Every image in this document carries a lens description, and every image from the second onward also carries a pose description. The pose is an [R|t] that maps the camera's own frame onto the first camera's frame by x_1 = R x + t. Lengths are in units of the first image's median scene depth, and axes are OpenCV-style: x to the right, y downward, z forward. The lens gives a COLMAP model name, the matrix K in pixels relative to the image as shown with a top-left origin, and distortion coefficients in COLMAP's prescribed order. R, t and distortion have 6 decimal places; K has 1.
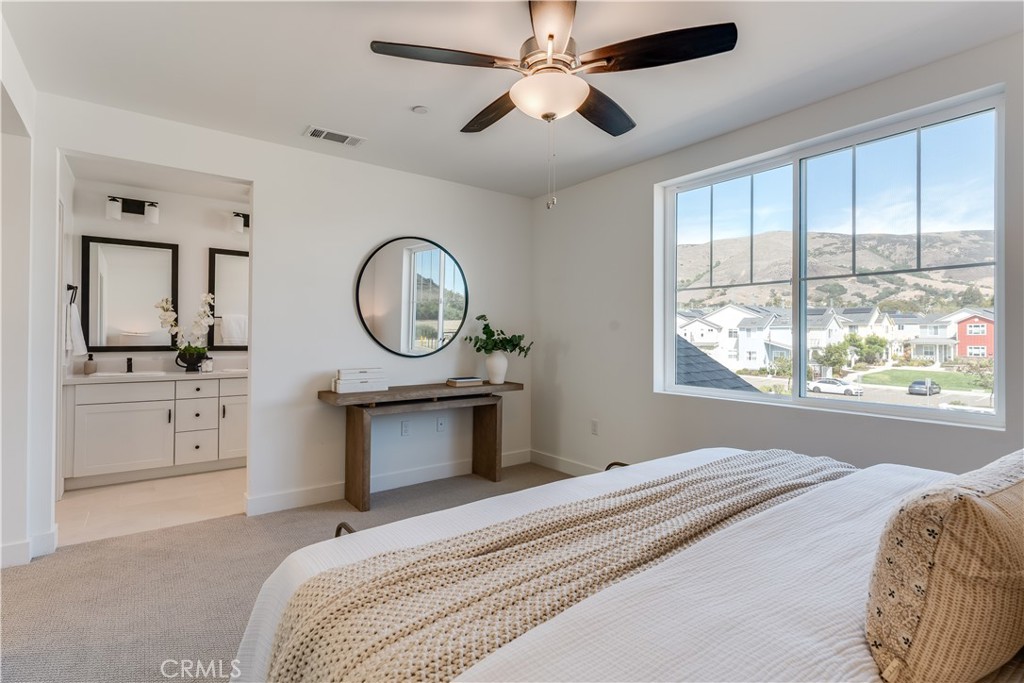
lens RADIAL K [[493.2, 0, 516.9], [0, 493.2, 328.9], [0, 0, 1]] dist [-0.001393, 0.000419]
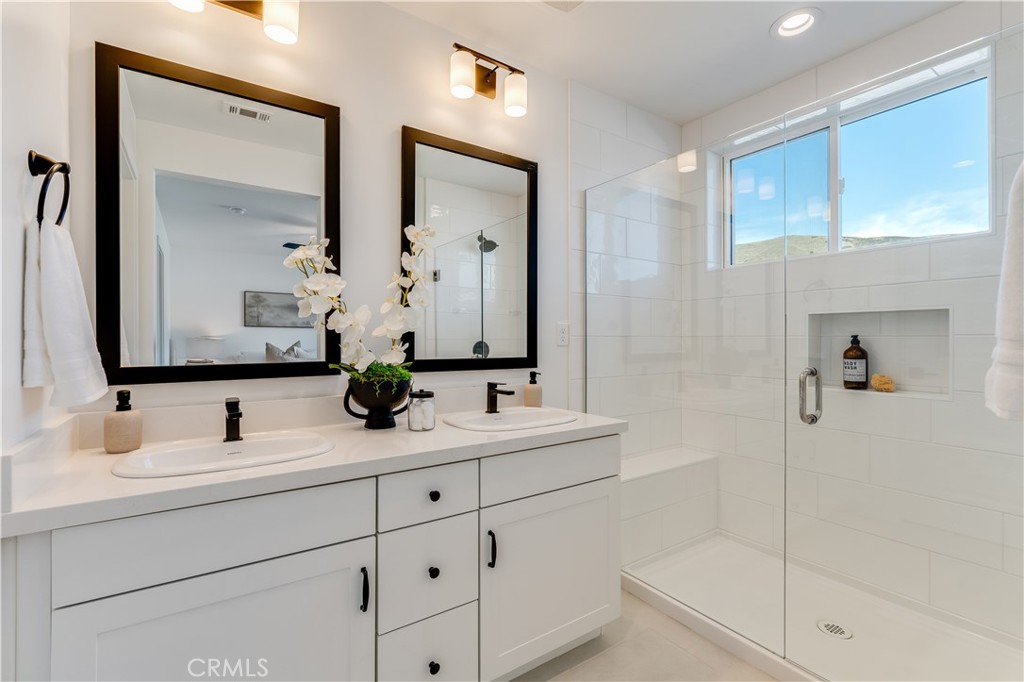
lens RADIAL K [[466.4, 0, 521.3], [0, 466.4, 338.3], [0, 0, 1]] dist [-0.010682, 0.003853]
pose [[0.998646, -0.009444, -0.051154, -0.554953], [0.009793, 0.999930, 0.006572, 0.015032], [0.051088, -0.007064, 0.998669, 0.670299]]
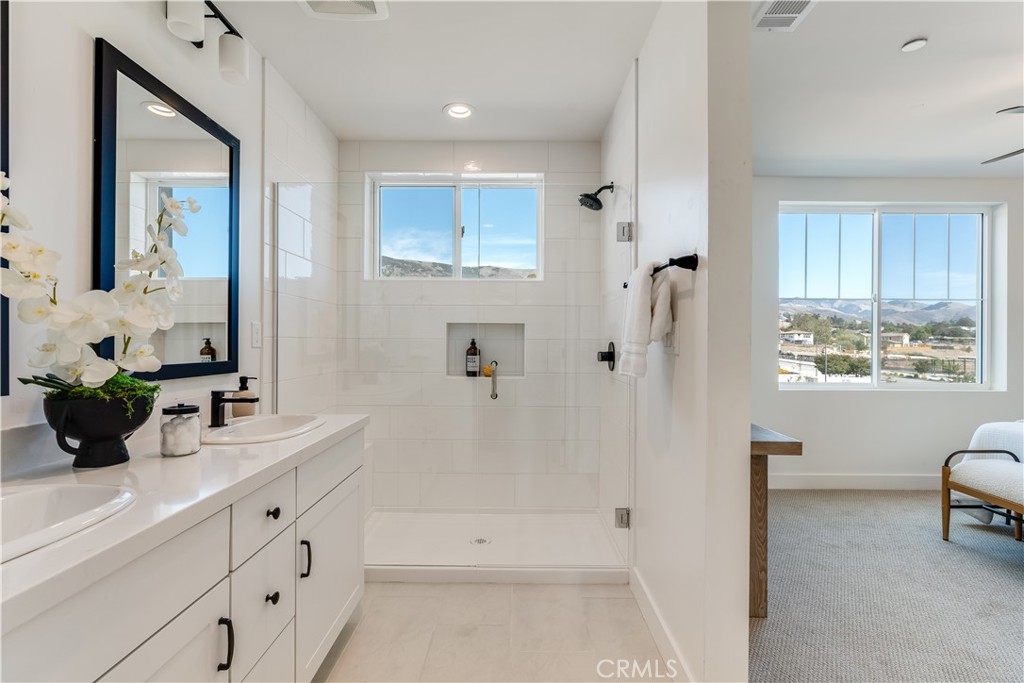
lens RADIAL K [[466.4, 0, 521.9], [0, 466.4, 339.9], [0, 0, 1]] dist [-0.010682, 0.003853]
pose [[0.612299, -0.000301, 0.790626, -0.756935], [-0.010547, 0.999908, 0.008549, 0.012657], [-0.790556, -0.013573, 0.612239, 0.688096]]
